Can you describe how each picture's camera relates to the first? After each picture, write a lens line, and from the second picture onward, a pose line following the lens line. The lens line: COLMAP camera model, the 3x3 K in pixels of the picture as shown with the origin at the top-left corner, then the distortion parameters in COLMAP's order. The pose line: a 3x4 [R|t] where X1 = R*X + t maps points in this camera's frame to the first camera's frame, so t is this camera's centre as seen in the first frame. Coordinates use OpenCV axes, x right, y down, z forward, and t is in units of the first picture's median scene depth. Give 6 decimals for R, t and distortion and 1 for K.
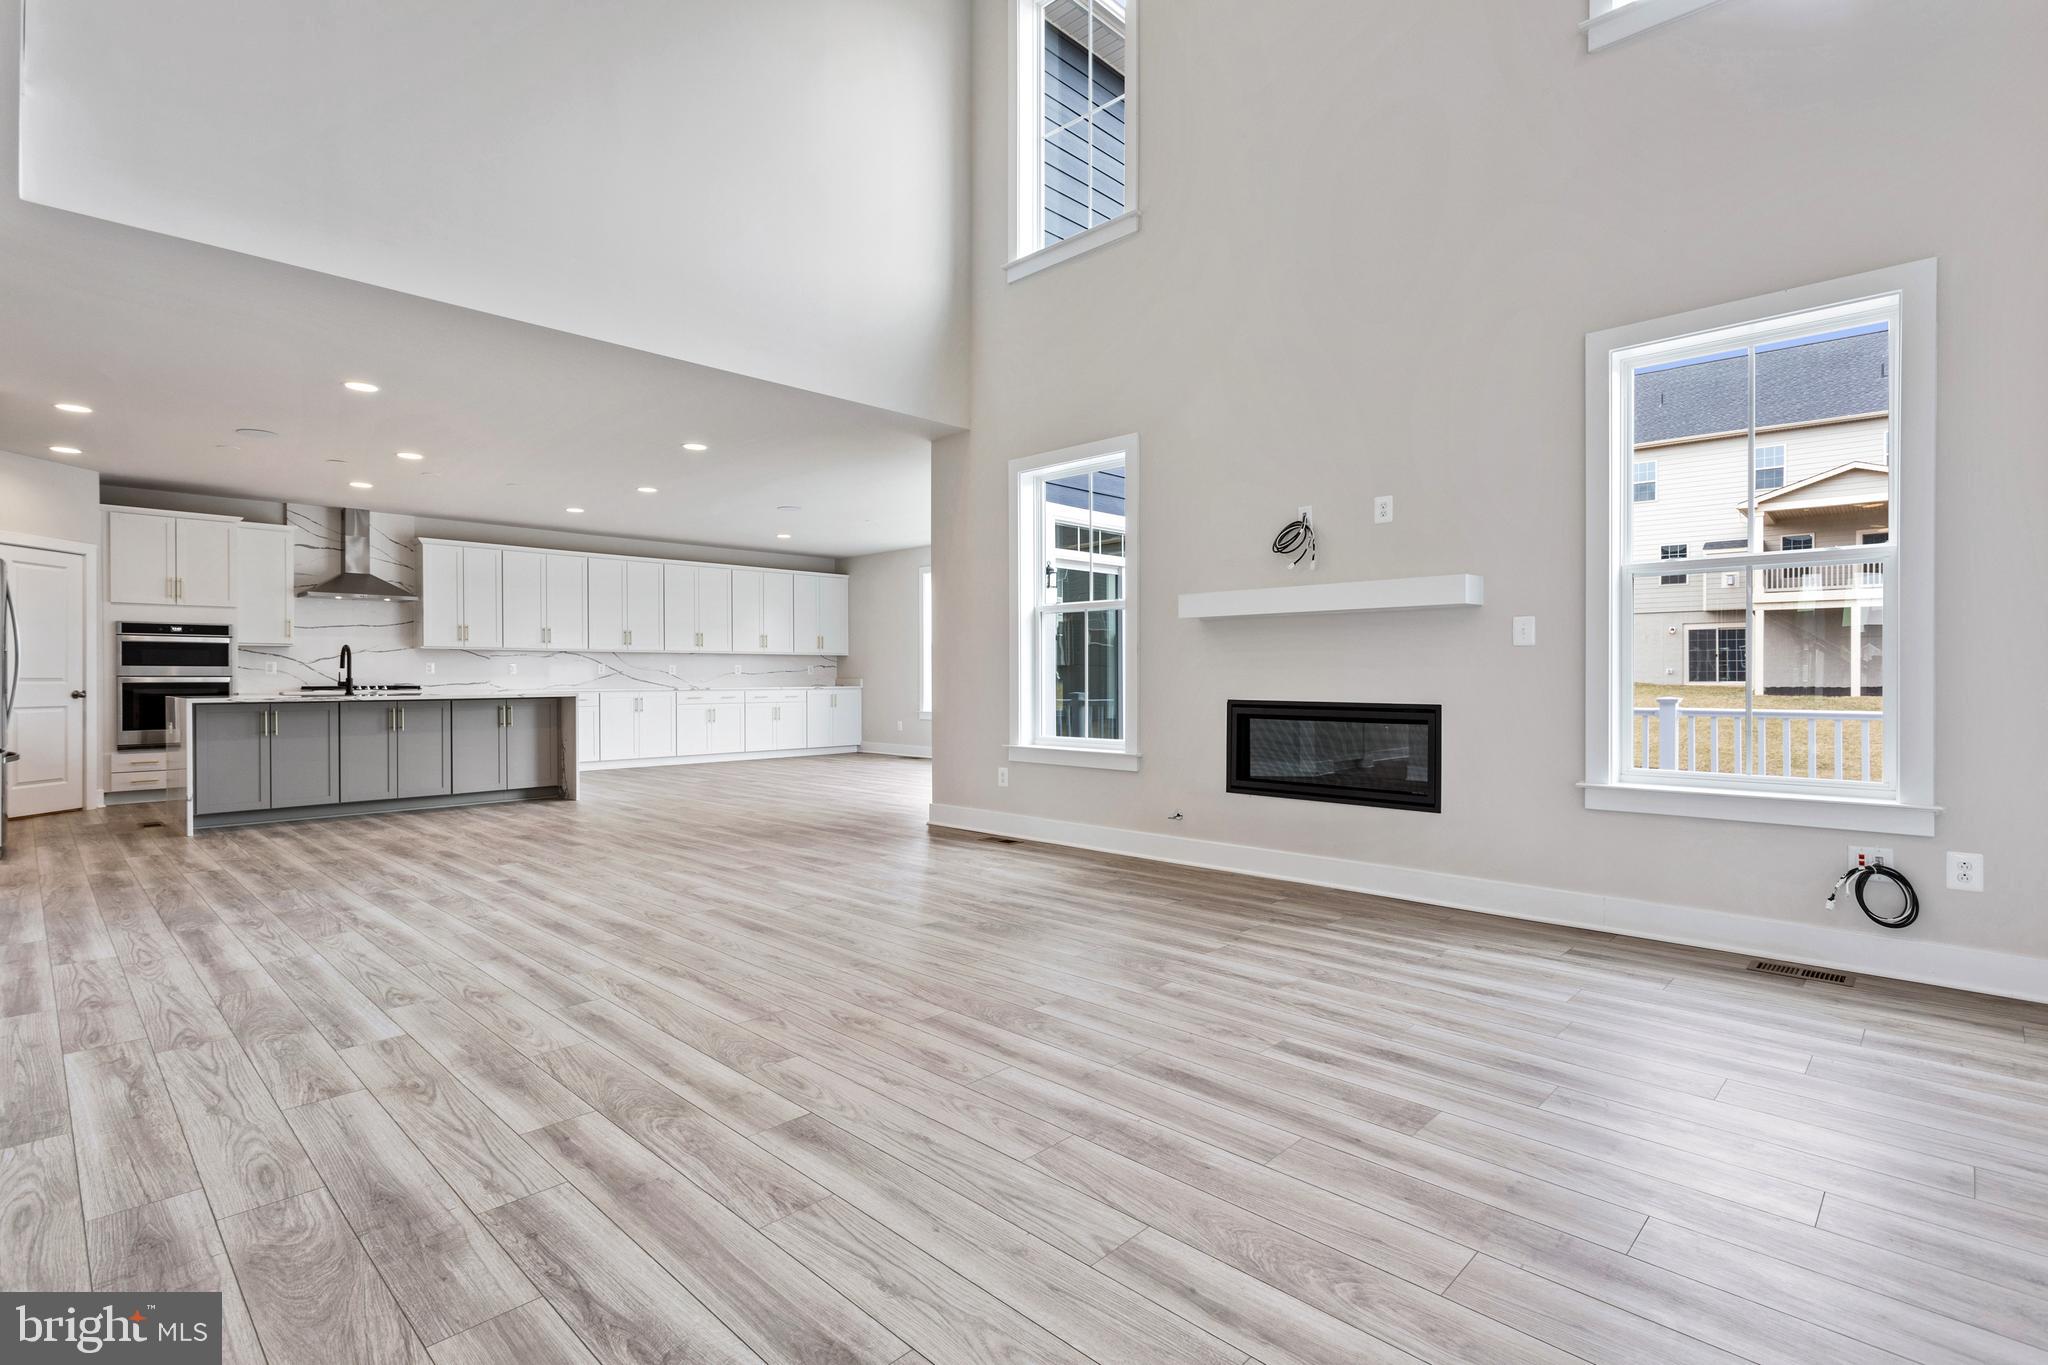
lens RADIAL K [[967.9, 0, 1024.0], [0, 967.9, 682.5], [0, 0, 1]] dist [0.000658, -0.000501]
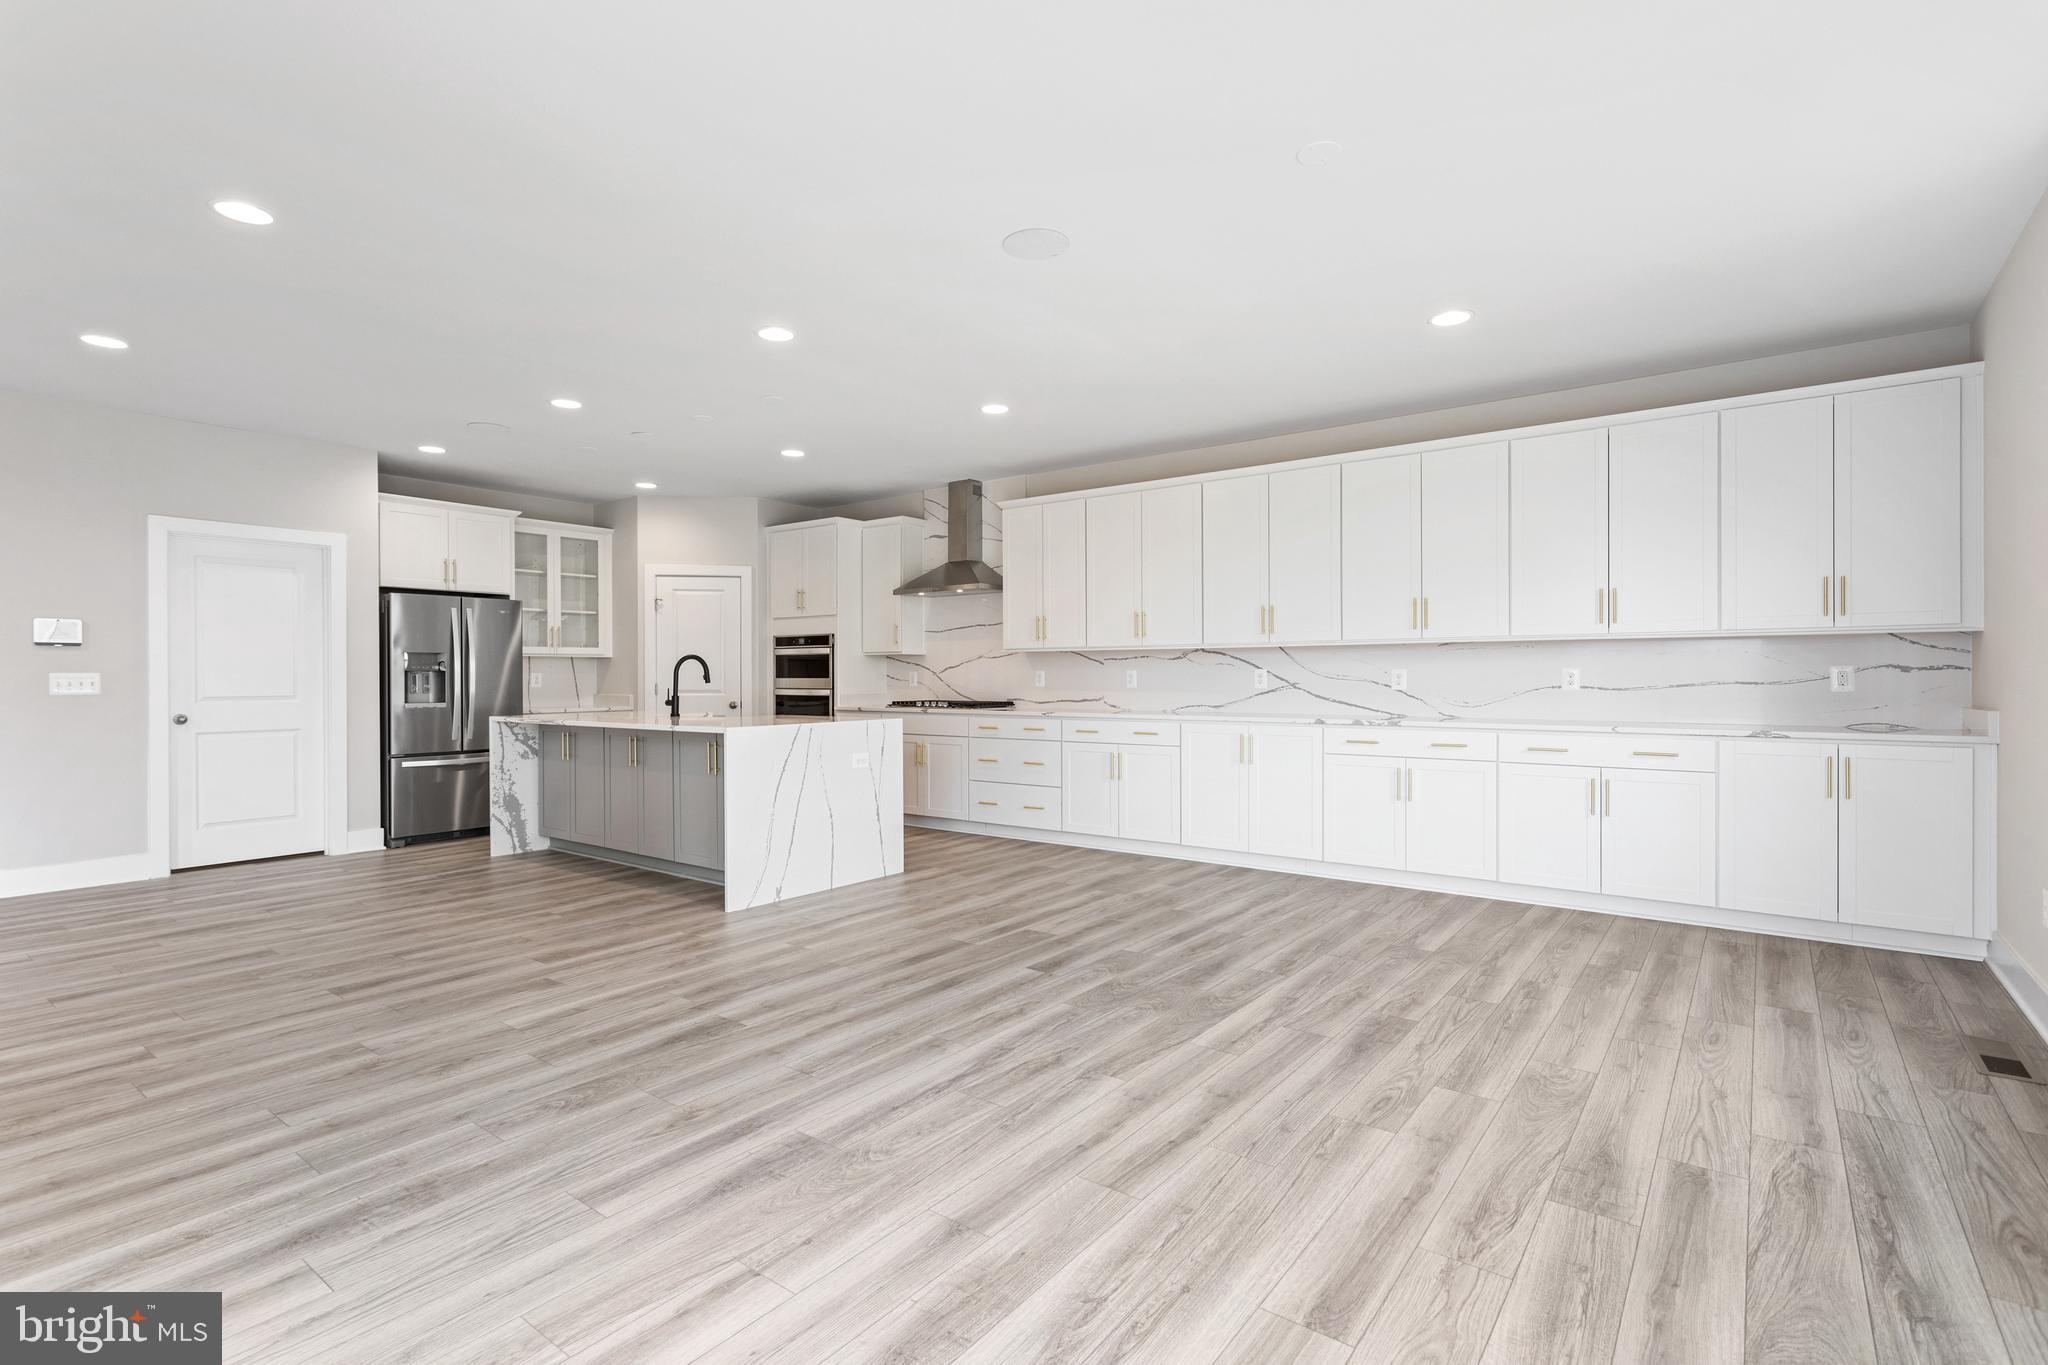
lens RADIAL K [[975.5, 0, 1020.5], [0, 975.5, 676.4], [0, 0, 1]] dist [0.000207, 0.000883]
pose [[0.107187, 0.001185, -0.994238, 0.335837], [-0.004684, 0.999989, 0.000687, -0.050773], [0.994228, 0.004584, 0.107192, 2.718870]]
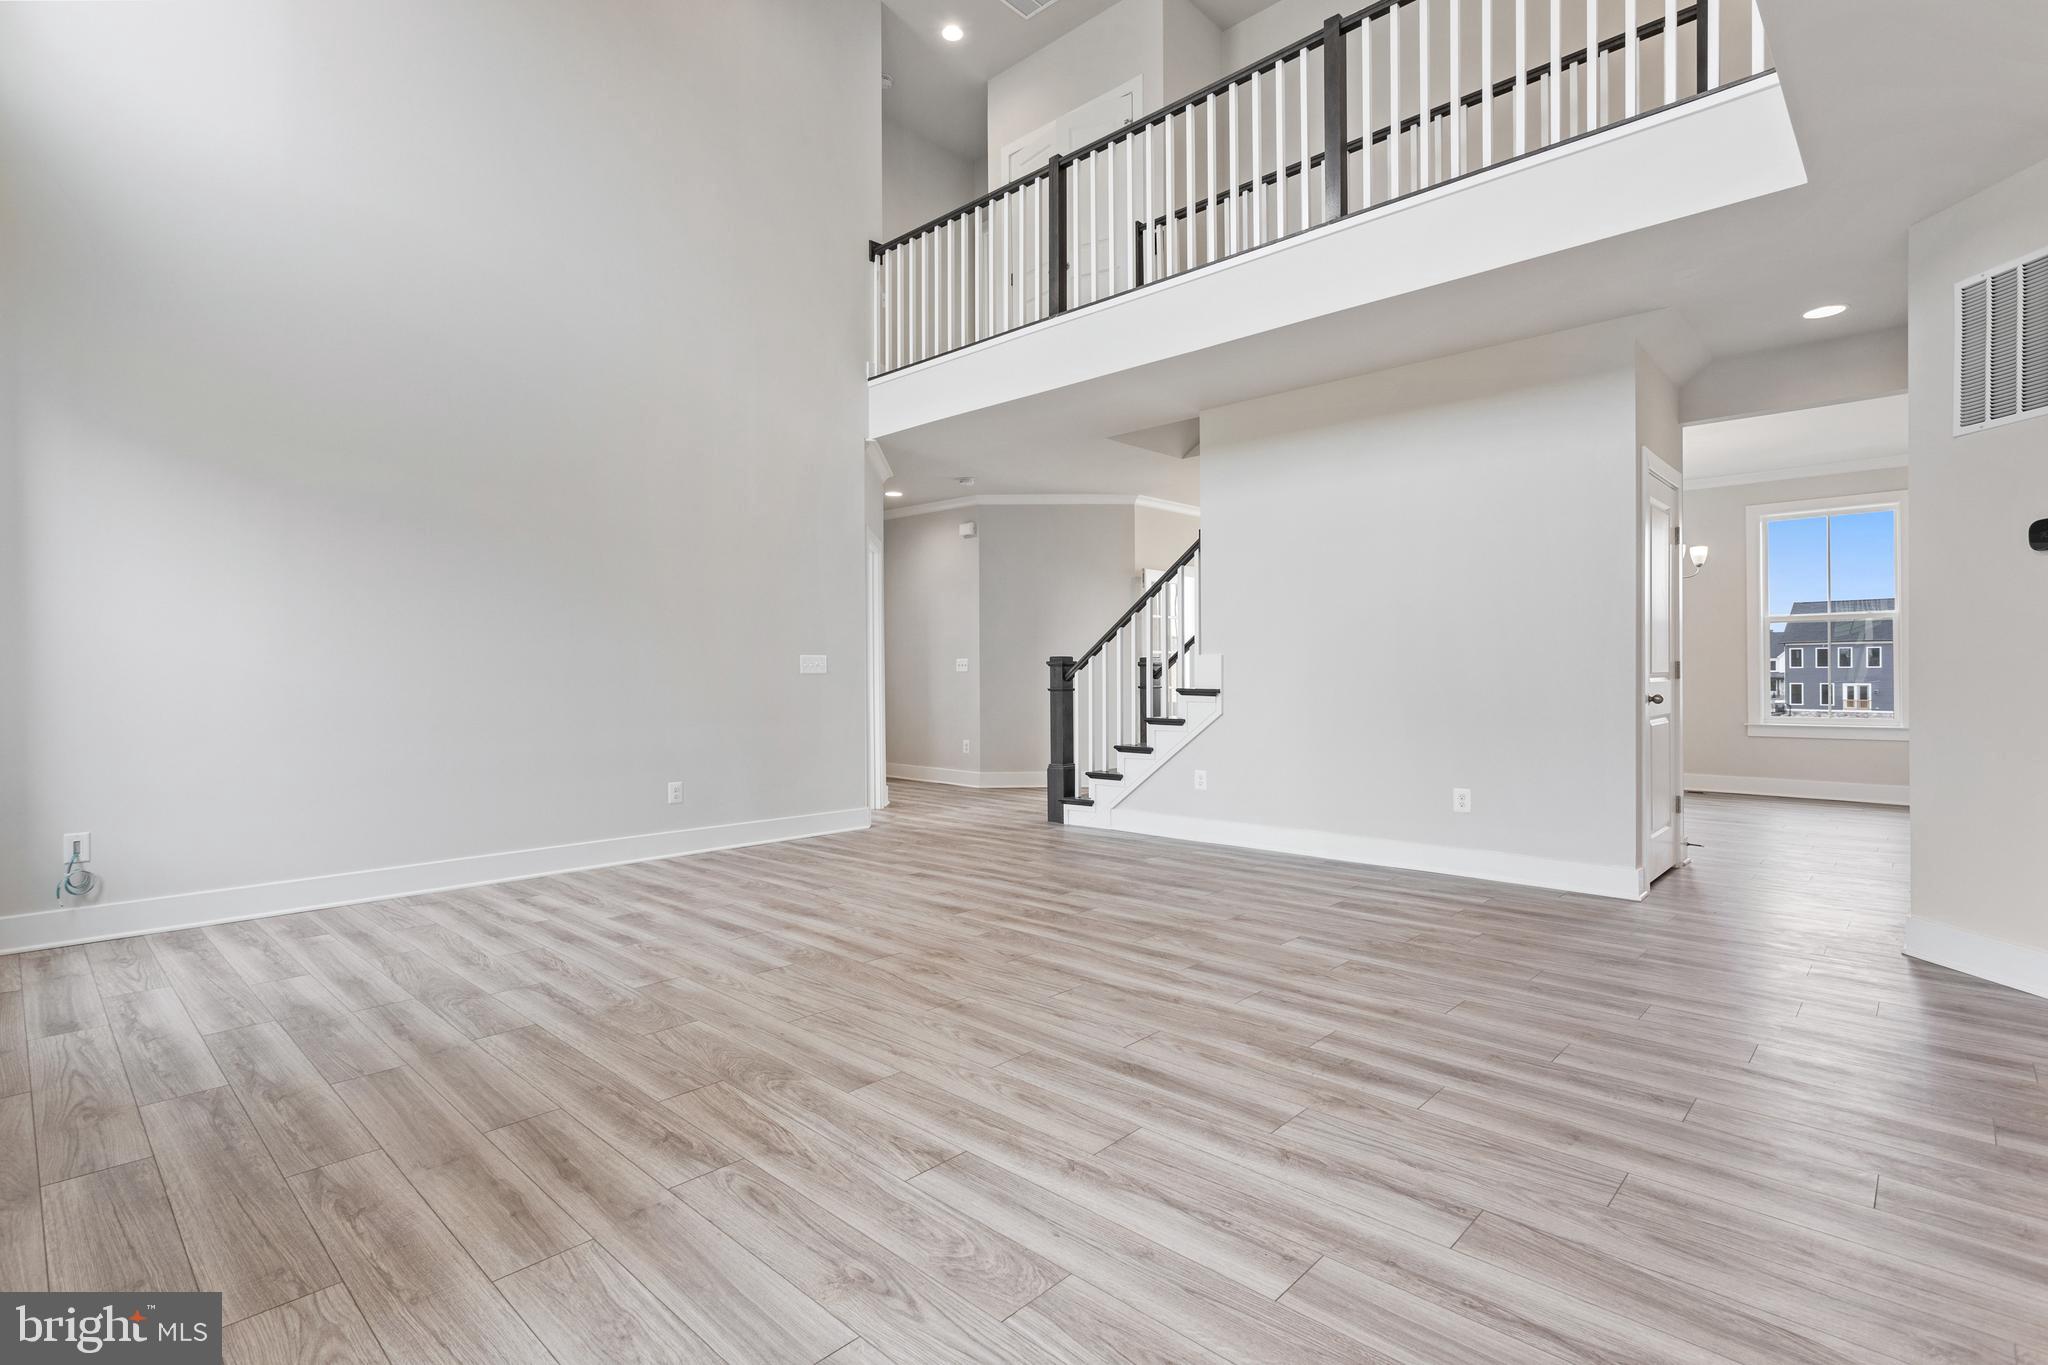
lens RADIAL K [[975.5, 0, 1020.5], [0, 975.5, 676.4], [0, 0, 1]] dist [0.000207, 0.000883]
pose [[-0.999971, 0.006820, -0.003504, -0.236807], [0.006779, 0.999910, 0.011538, -0.017900], [0.003583, 0.011514, -0.999927, 1.962410]]
